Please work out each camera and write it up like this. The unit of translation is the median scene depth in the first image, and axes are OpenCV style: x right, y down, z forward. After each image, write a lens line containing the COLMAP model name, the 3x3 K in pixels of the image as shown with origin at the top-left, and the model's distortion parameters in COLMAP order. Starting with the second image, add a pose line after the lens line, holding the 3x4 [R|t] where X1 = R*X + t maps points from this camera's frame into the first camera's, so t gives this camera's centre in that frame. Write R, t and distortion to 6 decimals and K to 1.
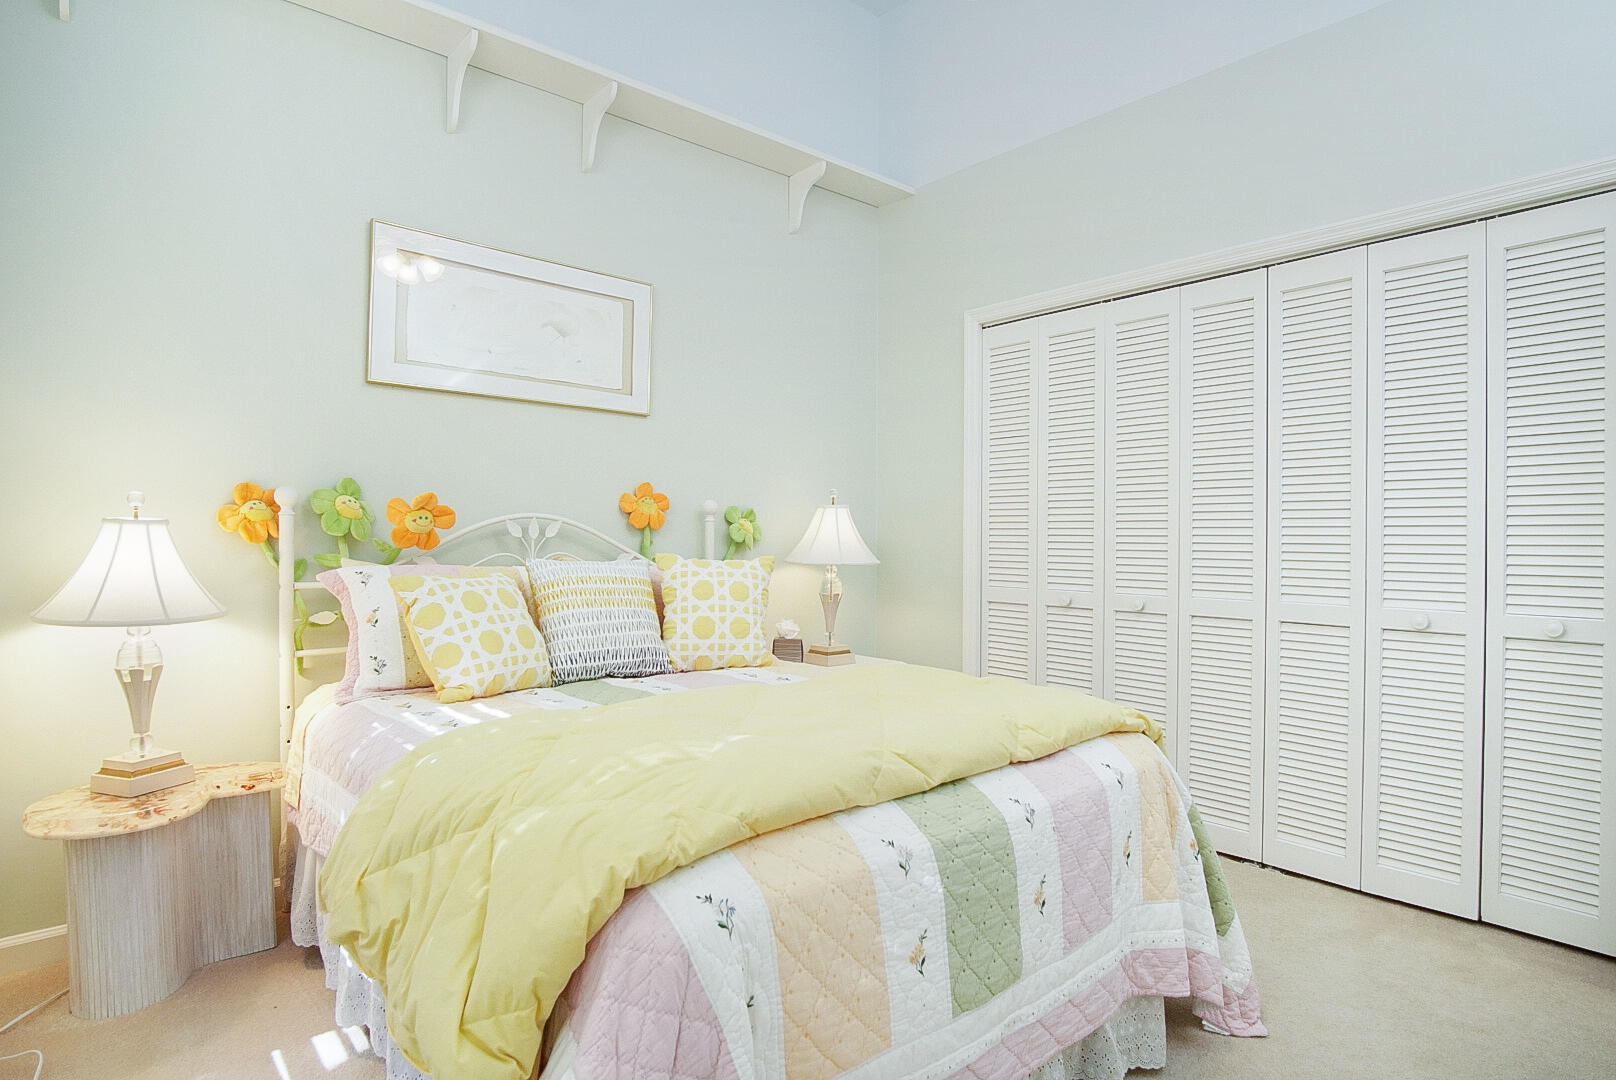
lens RADIAL K [[868.6, 0, 811.5], [0, 868.6, 539.4], [0, 0, 1]] dist [-0.033896, 0.008399]
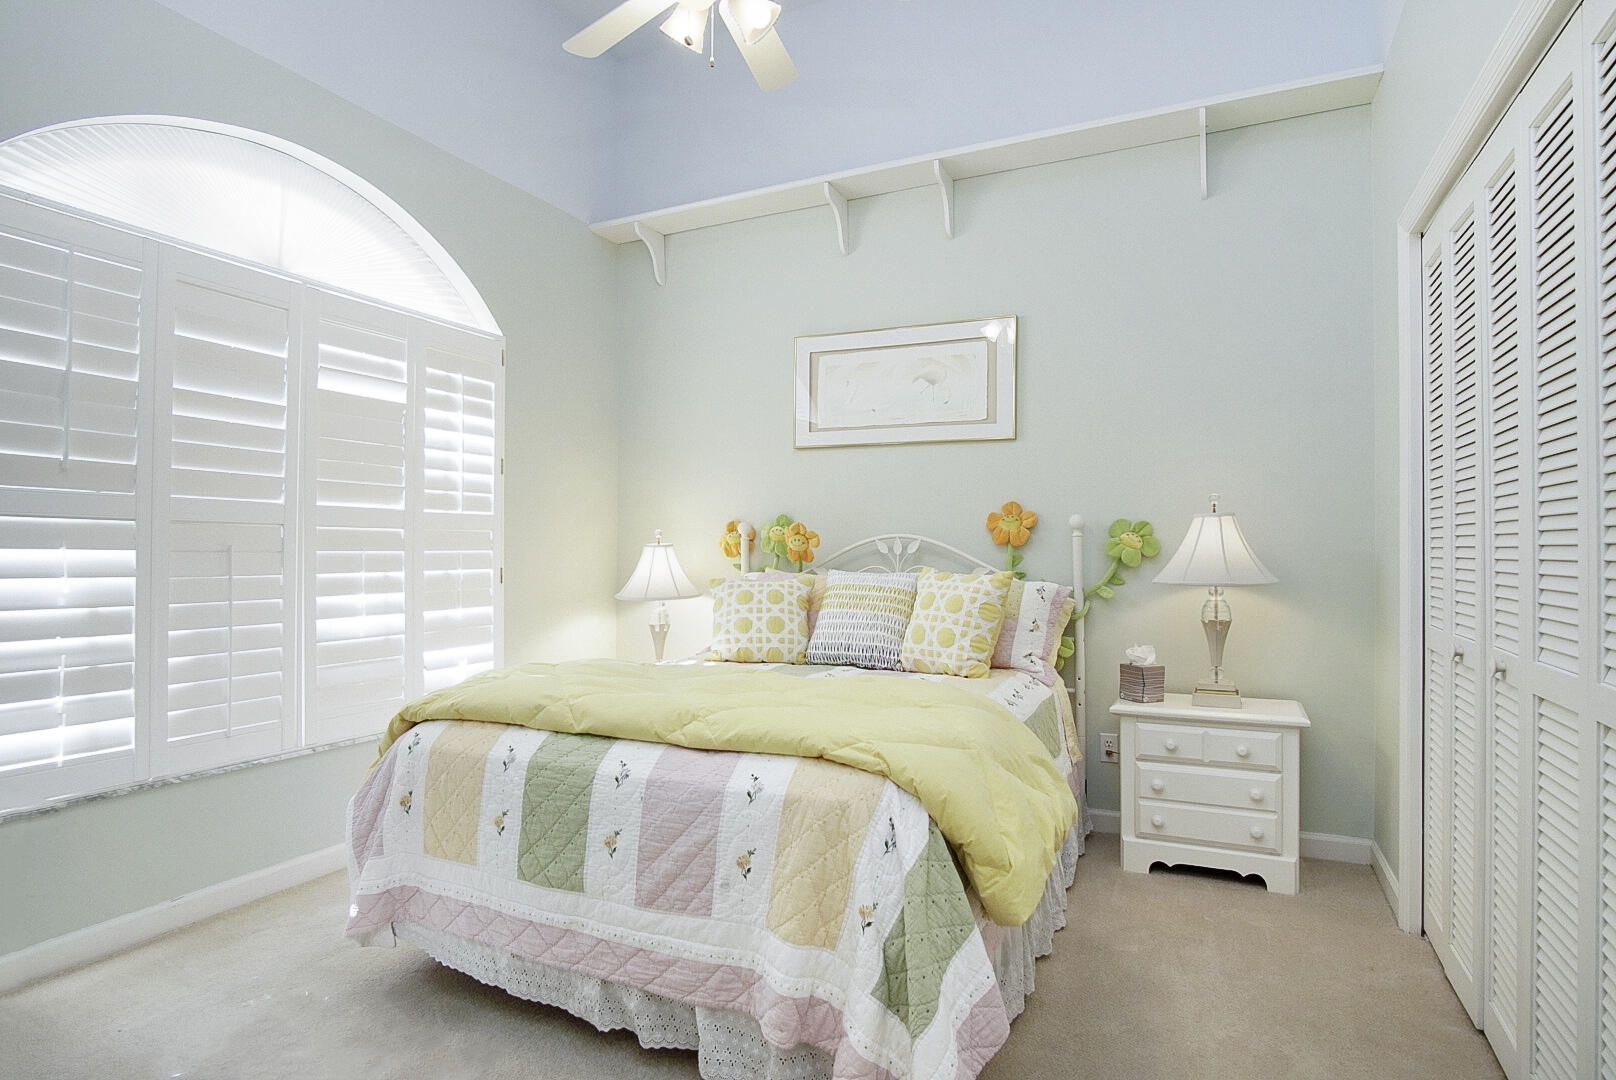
lens RADIAL K [[868.6, 0, 807.7], [0, 868.6, 544.2], [0, 0, 1]] dist [-0.033896, 0.008399]
pose [[0.396764, -0.010082, -0.917865, 0.930591], [0.002857, 0.999948, -0.009749, -0.004707], [0.917916, 0.001246, 0.396772, 0.460714]]
